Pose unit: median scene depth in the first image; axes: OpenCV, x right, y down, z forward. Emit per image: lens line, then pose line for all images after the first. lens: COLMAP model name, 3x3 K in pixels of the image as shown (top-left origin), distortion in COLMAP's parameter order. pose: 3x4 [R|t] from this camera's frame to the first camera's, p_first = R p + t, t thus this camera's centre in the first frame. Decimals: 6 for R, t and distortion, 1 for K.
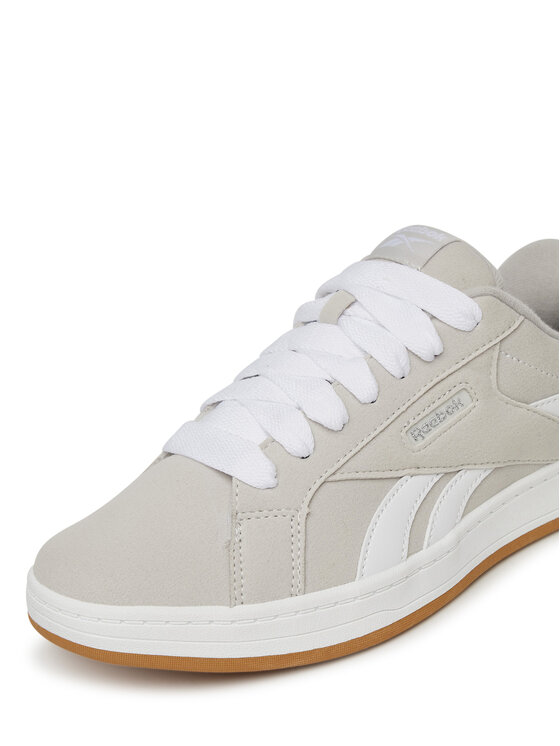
lens RADIAL K [[1096.9, 0, 280.0], [0, 1096.9, 373.0], [0, 0, 1]] dist [0.002581, 0.007887]
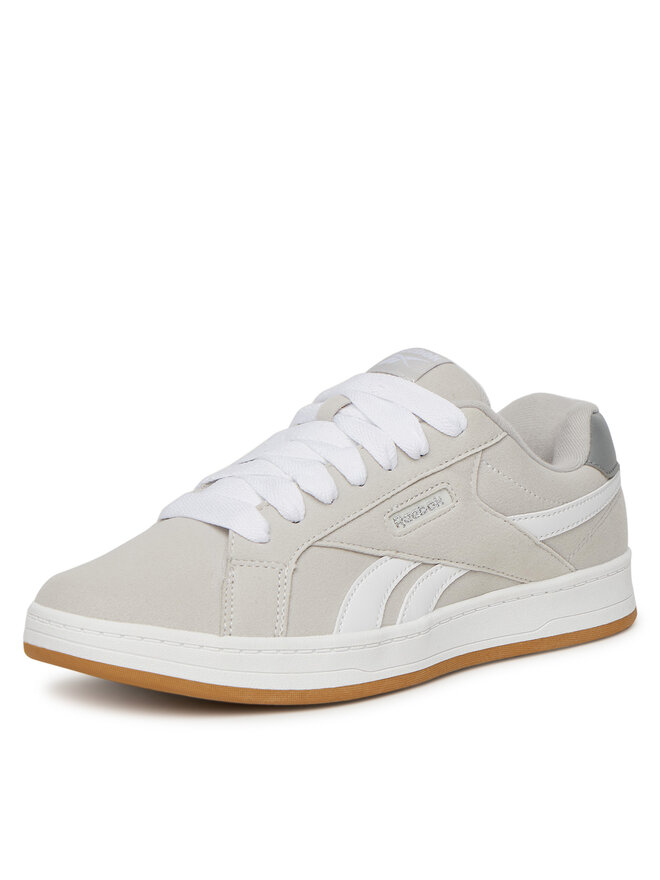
lens RADIAL K [[2584.2, 0, 330.0], [0, 2584.2, 440.0], [0, 0, 1]] dist [-0.045086, -0.254614]
pose [[0.991967, 0.104828, 0.070794, -0.129560], [-0.084671, 0.966054, -0.244071, 0.601278], [-0.093976, 0.236116, 0.967170, -1.460140]]
